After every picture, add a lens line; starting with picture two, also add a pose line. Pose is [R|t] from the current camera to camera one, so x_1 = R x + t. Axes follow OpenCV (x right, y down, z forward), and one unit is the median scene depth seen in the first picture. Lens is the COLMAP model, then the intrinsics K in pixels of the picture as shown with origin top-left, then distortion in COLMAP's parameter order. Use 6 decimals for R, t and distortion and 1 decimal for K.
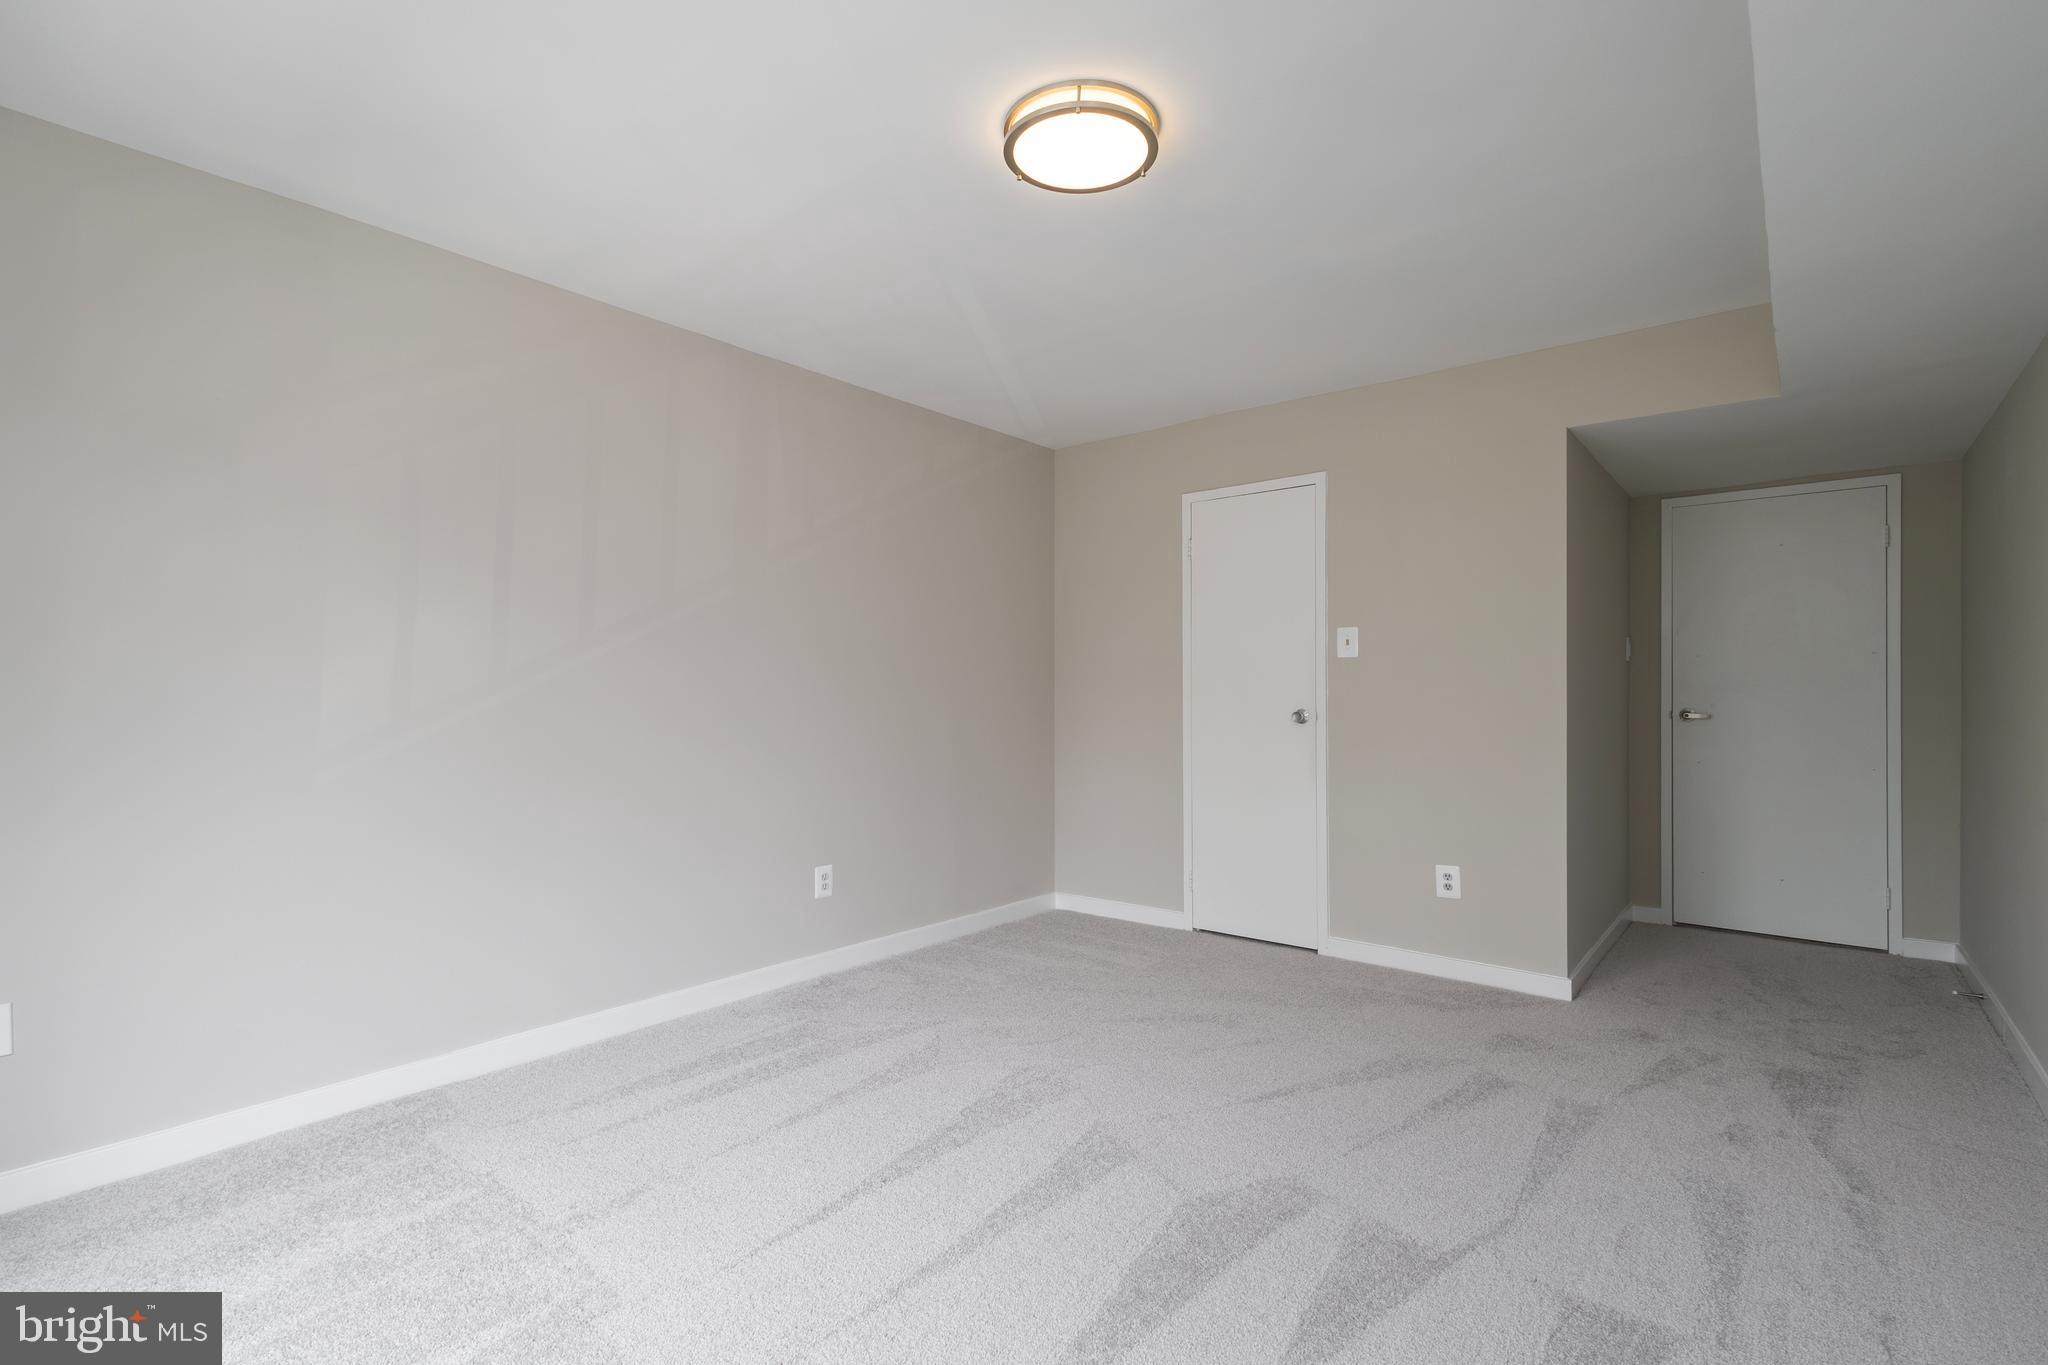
lens RADIAL K [[943.0, 0, 1021.1], [0, 943.0, 683.9], [0, 0, 1]] dist [0.014430, -0.003673]
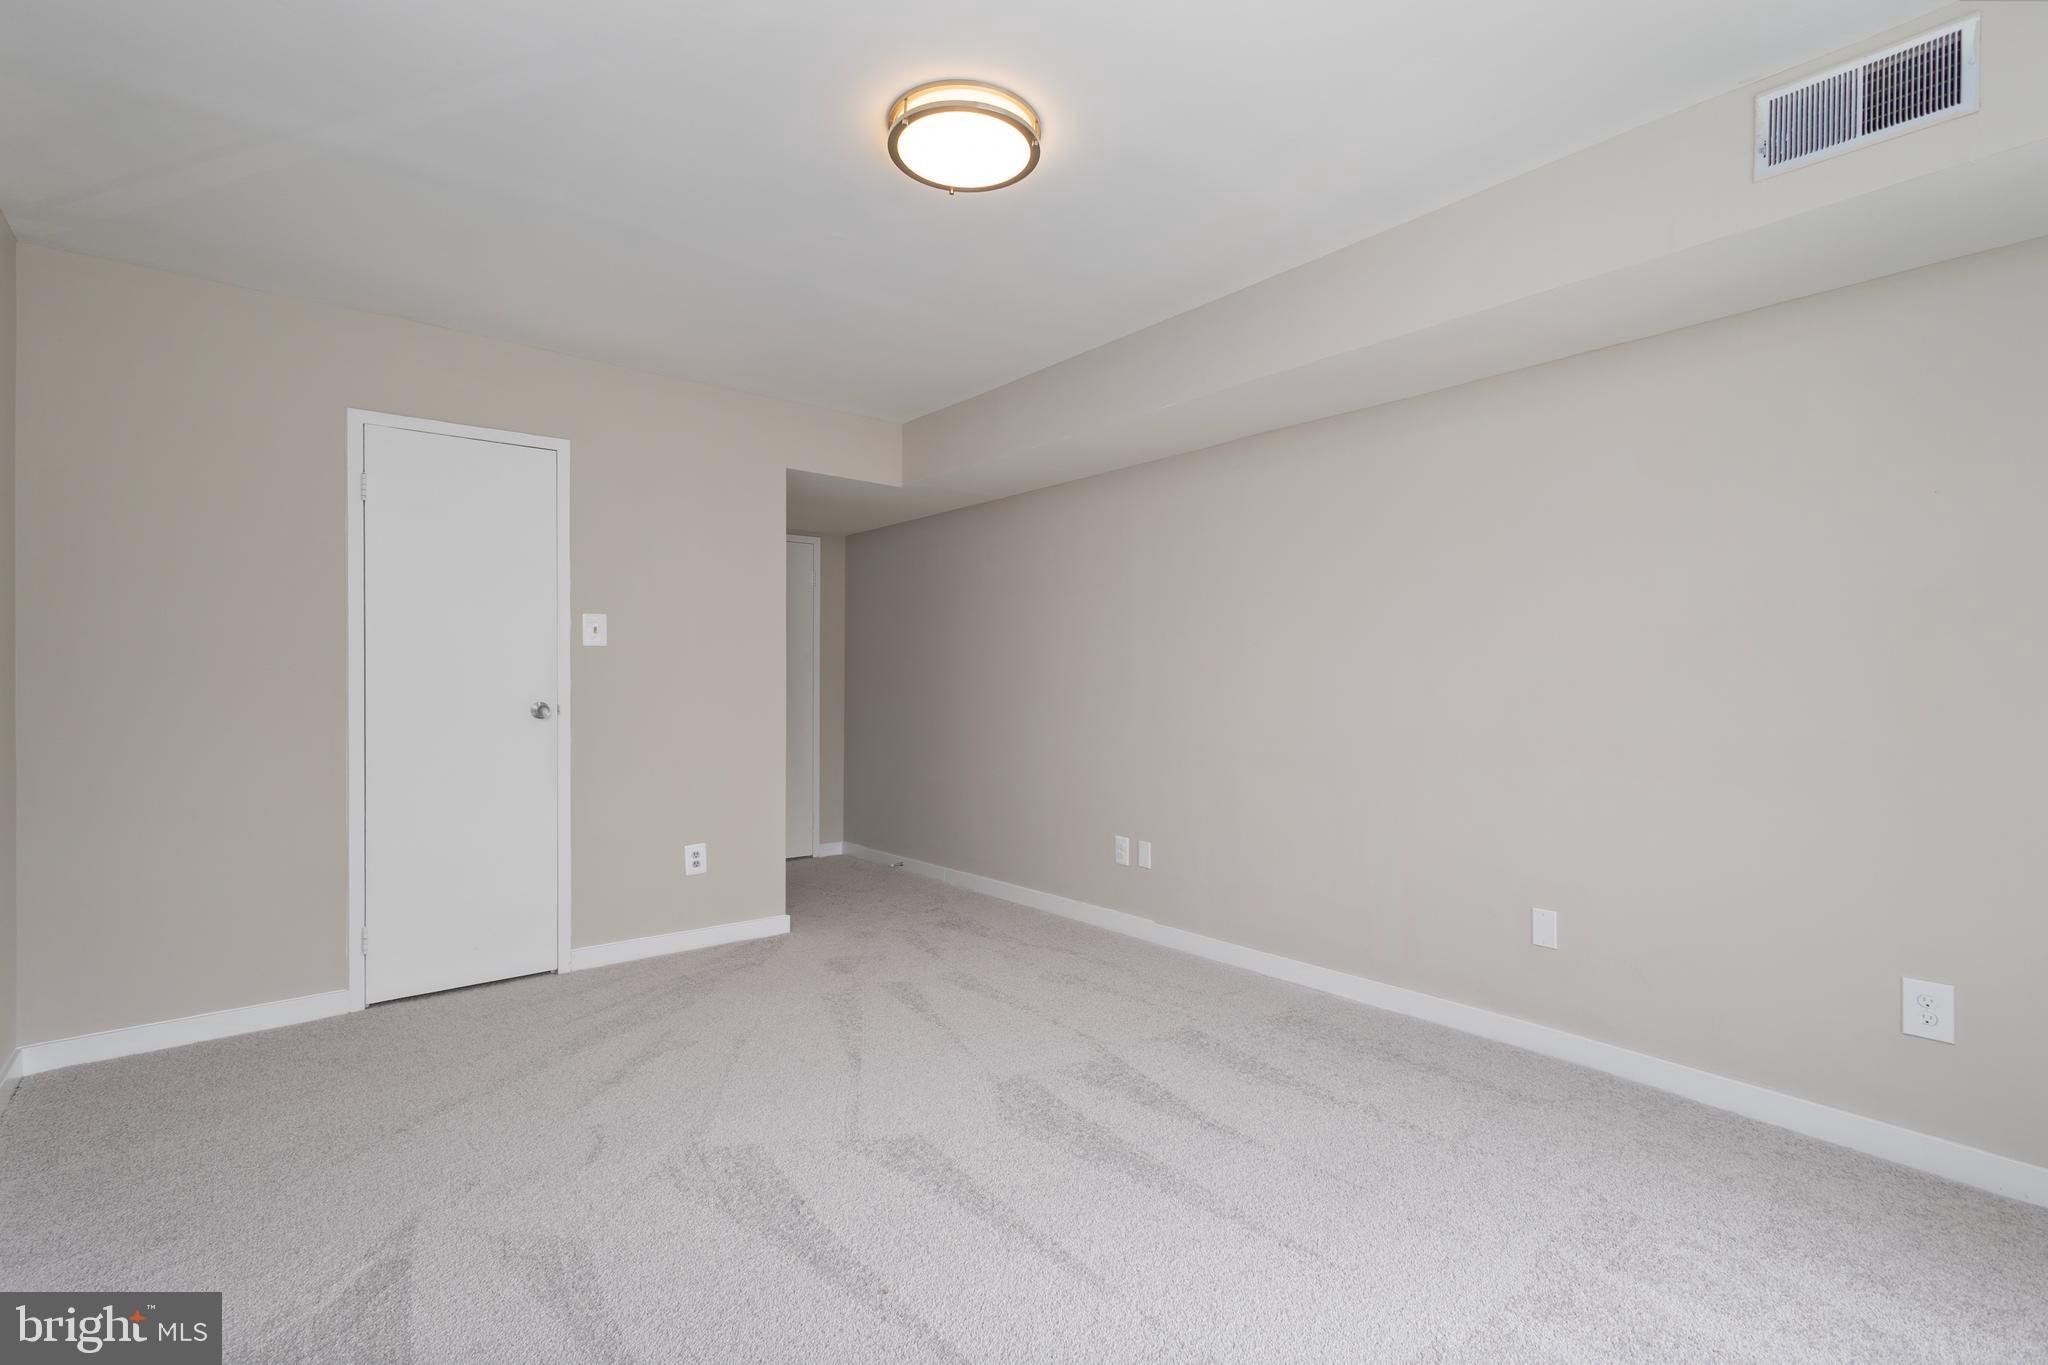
lens RADIAL K [[943.0, 0, 1021.1], [0, 943.0, 683.9], [0, 0, 1]] dist [0.014430, -0.003673]
pose [[0.198057, -0.001889, 0.980189, -0.495821], [-0.007819, 0.999963, 0.003507, 0.003019], [-0.980159, -0.008359, 0.198035, 0.401208]]
